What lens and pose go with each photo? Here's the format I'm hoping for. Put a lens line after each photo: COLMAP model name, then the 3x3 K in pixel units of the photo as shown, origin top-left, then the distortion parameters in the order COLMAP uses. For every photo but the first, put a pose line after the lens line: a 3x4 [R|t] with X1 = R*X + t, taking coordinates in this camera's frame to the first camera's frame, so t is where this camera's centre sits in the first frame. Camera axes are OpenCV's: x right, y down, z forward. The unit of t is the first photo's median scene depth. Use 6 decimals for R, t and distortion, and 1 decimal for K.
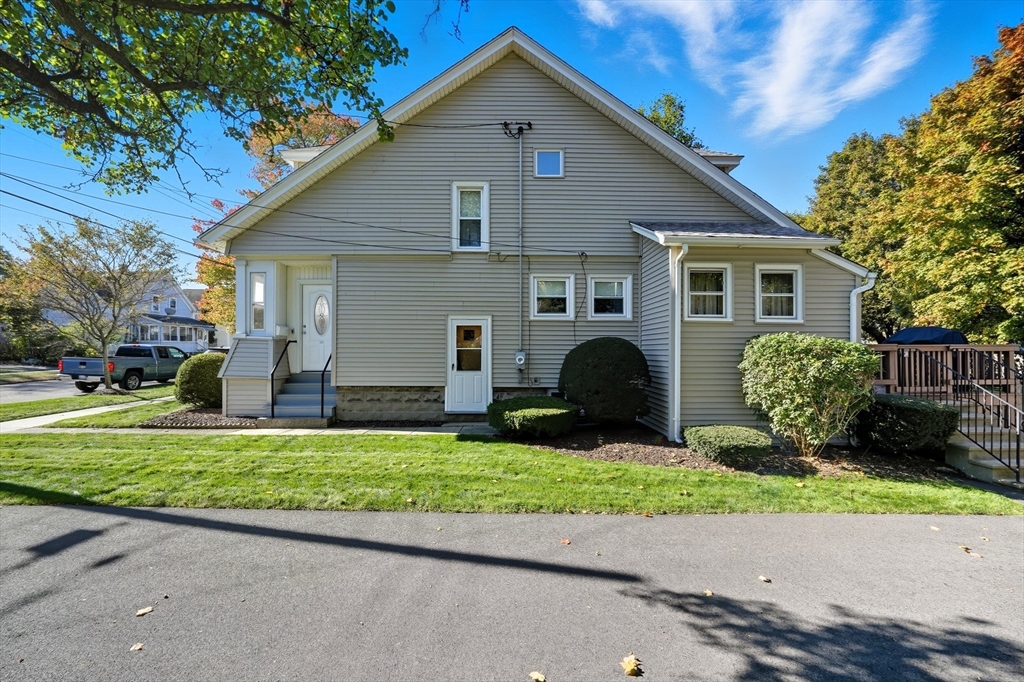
lens RADIAL K [[423.5, 0, 517.0], [0, 423.5, 347.6], [0, 0, 1]] dist [-0.007356, -0.001295]
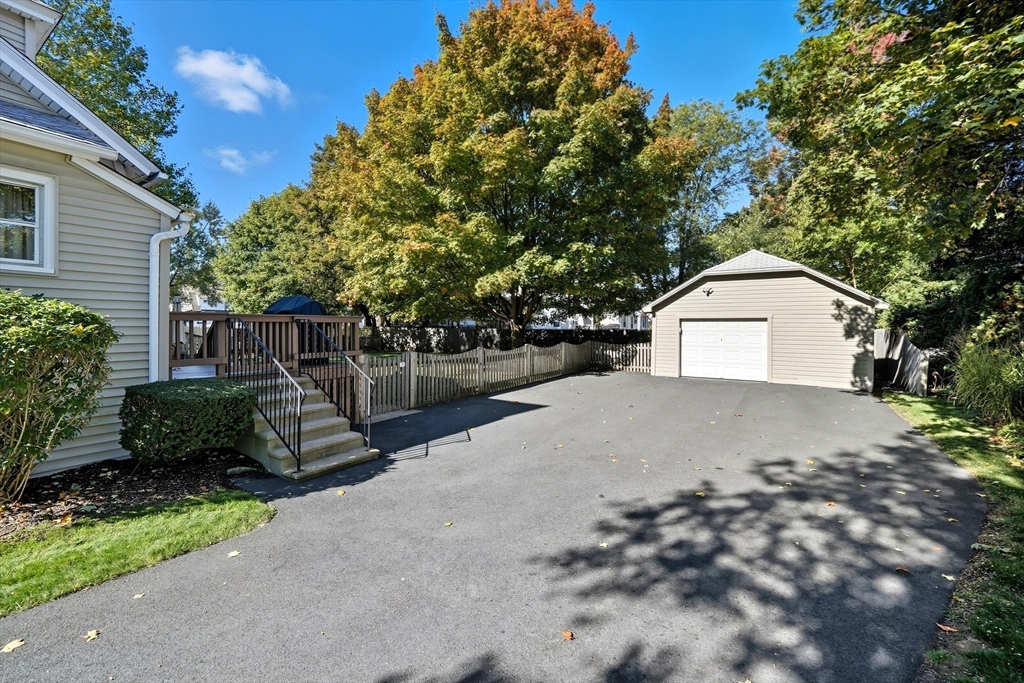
lens RADIAL K [[423.5, 0, 501.4], [0, 423.5, 336.0], [0, 0, 1]] dist [-0.007356, -0.001295]
pose [[0.572399, -0.013287, 0.819867, 0.268506], [-0.015765, 0.999506, 0.027206, 0.002840], [-0.819823, -0.028498, 0.571907, 0.056562]]
